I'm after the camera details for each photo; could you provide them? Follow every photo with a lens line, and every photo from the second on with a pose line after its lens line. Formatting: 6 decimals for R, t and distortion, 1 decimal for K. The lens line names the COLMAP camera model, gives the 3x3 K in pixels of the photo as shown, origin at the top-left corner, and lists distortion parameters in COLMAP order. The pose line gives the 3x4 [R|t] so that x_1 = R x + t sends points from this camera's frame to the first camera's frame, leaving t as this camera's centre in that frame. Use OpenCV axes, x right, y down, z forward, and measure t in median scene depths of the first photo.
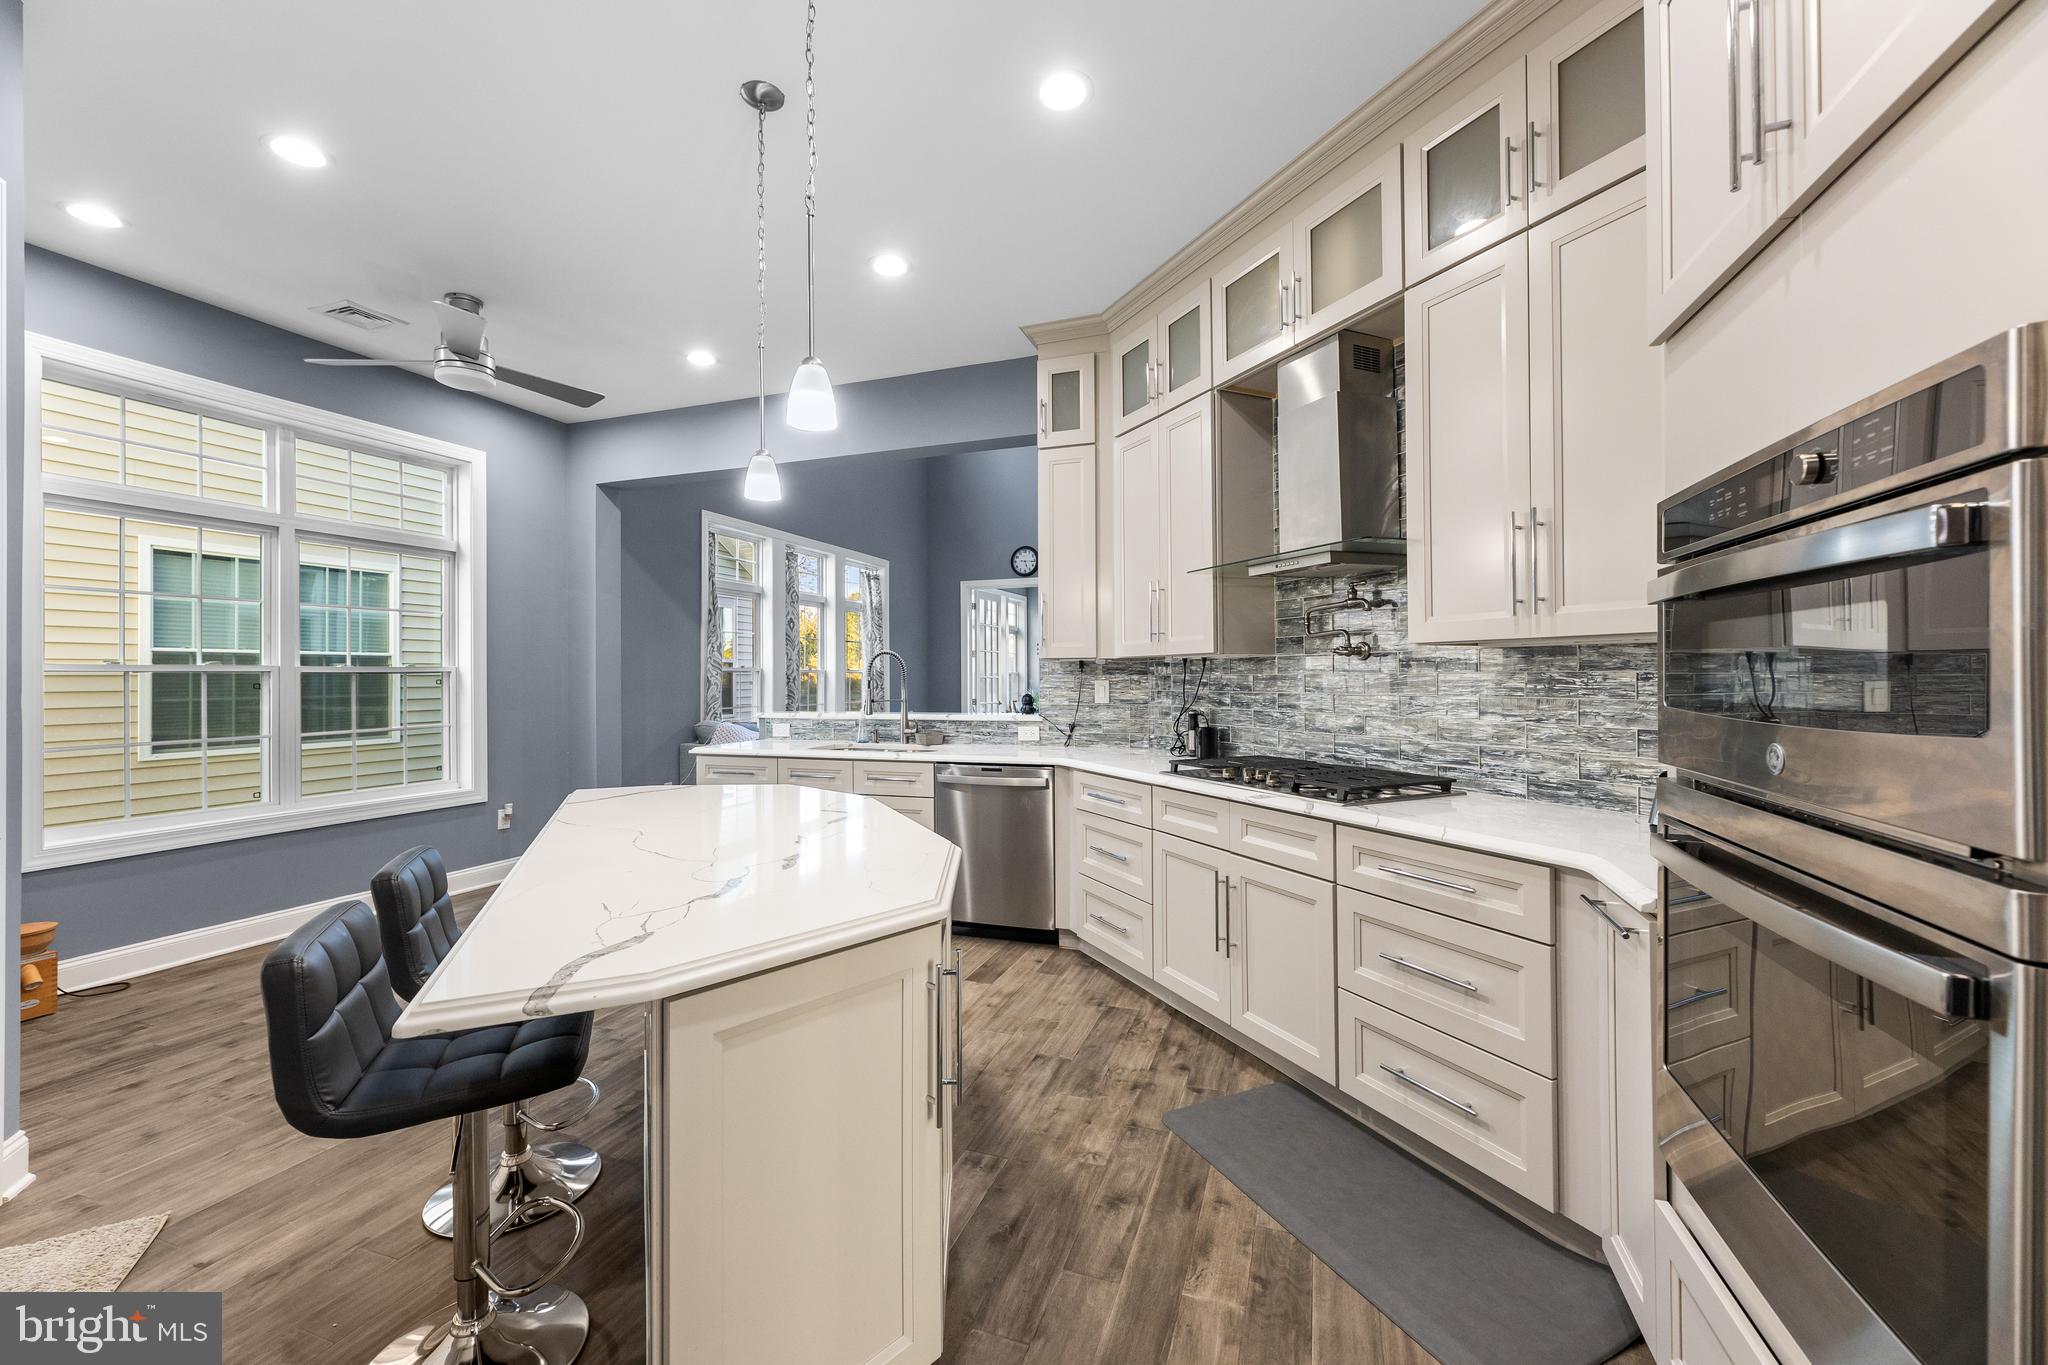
lens RADIAL K [[824.8, 0, 1026.7], [0, 824.8, 670.1], [0, 0, 1]] dist [-0.000232, -0.000402]
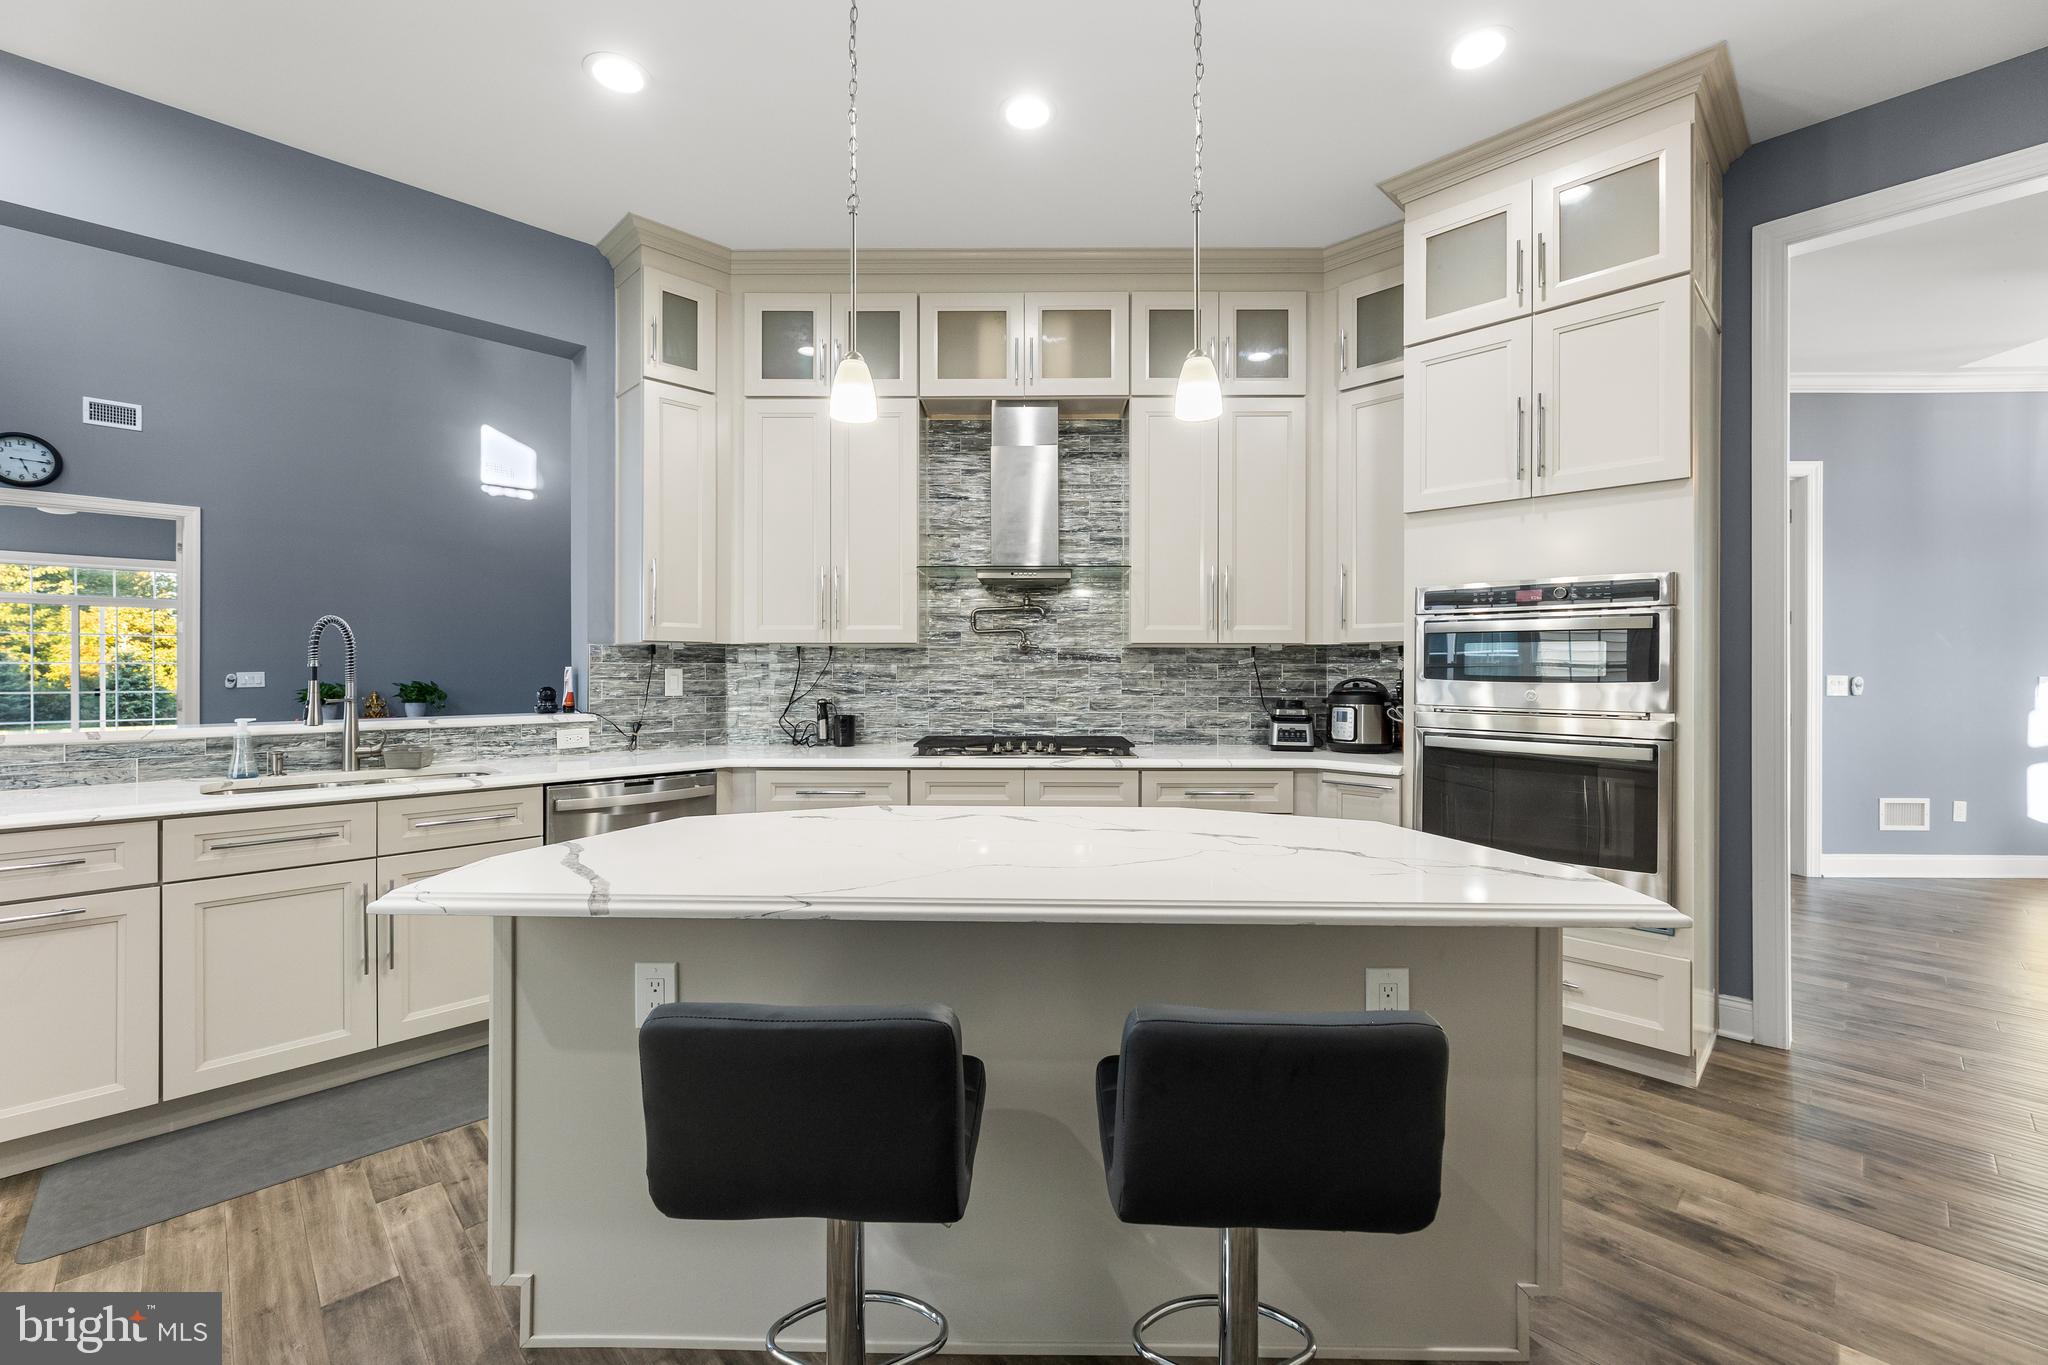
lens RADIAL K [[824.8, 0, 1018.0], [0, 824.8, 678.6], [0, 0, 1]] dist [-0.000232, -0.000402]
pose [[0.433782, -0.006316, 0.900996, -0.708564], [-0.011547, 0.999854, 0.012568, 0.010545], [-0.900944, -0.015856, 0.433646, 0.422472]]
